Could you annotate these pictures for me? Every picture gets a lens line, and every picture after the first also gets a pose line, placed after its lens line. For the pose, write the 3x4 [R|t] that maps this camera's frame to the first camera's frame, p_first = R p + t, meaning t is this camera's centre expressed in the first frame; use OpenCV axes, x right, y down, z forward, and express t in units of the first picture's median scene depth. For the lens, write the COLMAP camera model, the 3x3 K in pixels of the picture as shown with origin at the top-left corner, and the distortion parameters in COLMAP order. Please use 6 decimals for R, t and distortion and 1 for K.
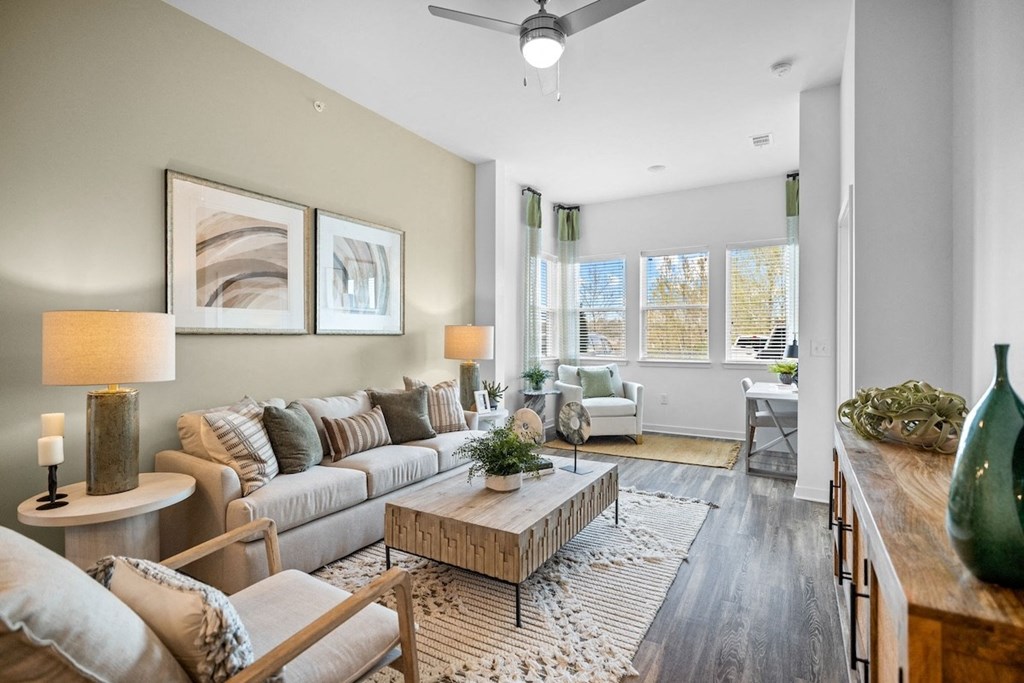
lens RADIAL K [[488.7, 0, 507.8], [0, 488.7, 339.1], [0, 0, 1]] dist [-0.003252, -0.000143]
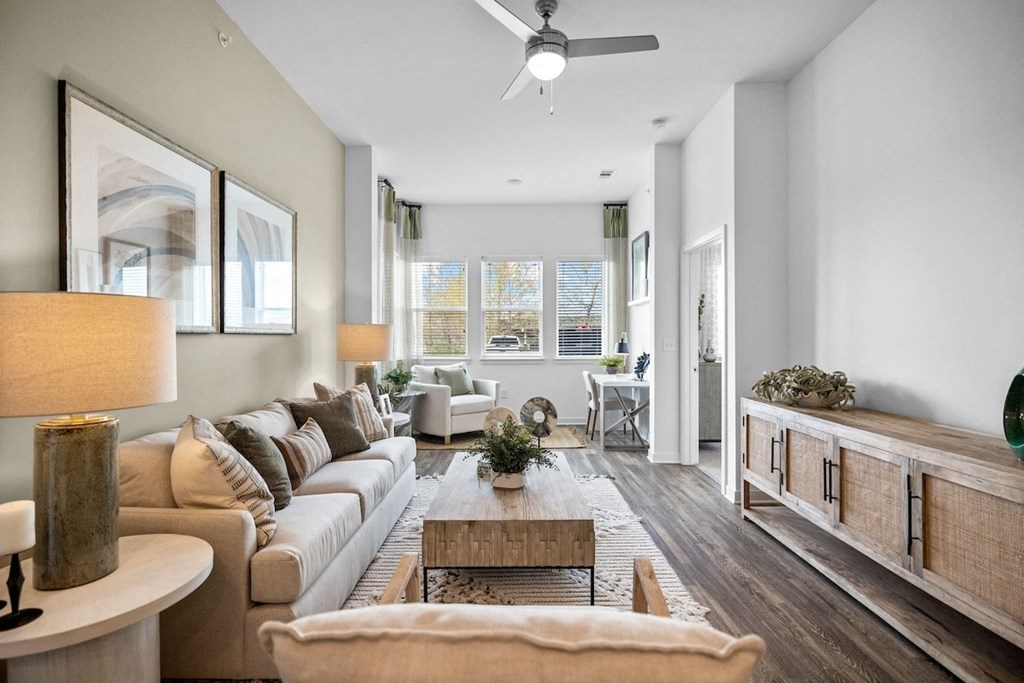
lens RADIAL K [[488.7, 0, 512.2], [0, 488.7, 339.8], [0, 0, 1]] dist [-0.003252, -0.000143]
pose [[0.859739, -0.004664, 0.510713, -0.394156], [0.004236, 0.999989, 0.002003, 0.001155], [-0.510717, 0.000442, 0.859749, 0.099041]]
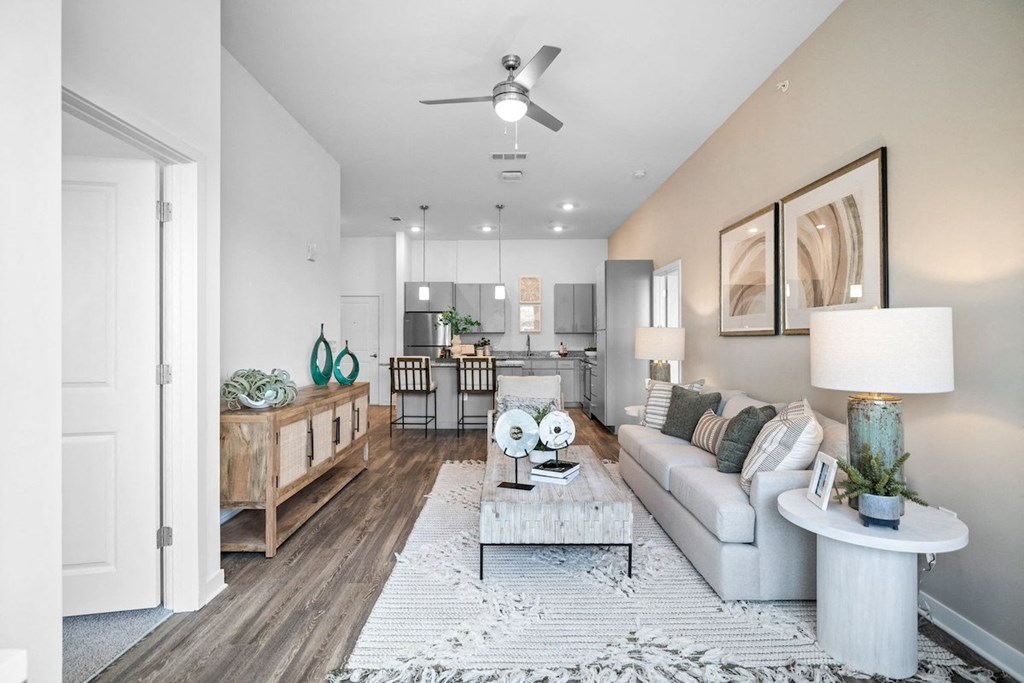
lens RADIAL K [[488.7, 0, 513.4], [0, 488.7, 337.8], [0, 0, 1]] dist [-0.003252, -0.000143]
pose [[-0.852568, 0.000514, -0.522615, 0.529334], [0.000617, 1.000000, -0.000024, -0.003817], [0.522615, -0.000343, -0.852569, 1.526566]]
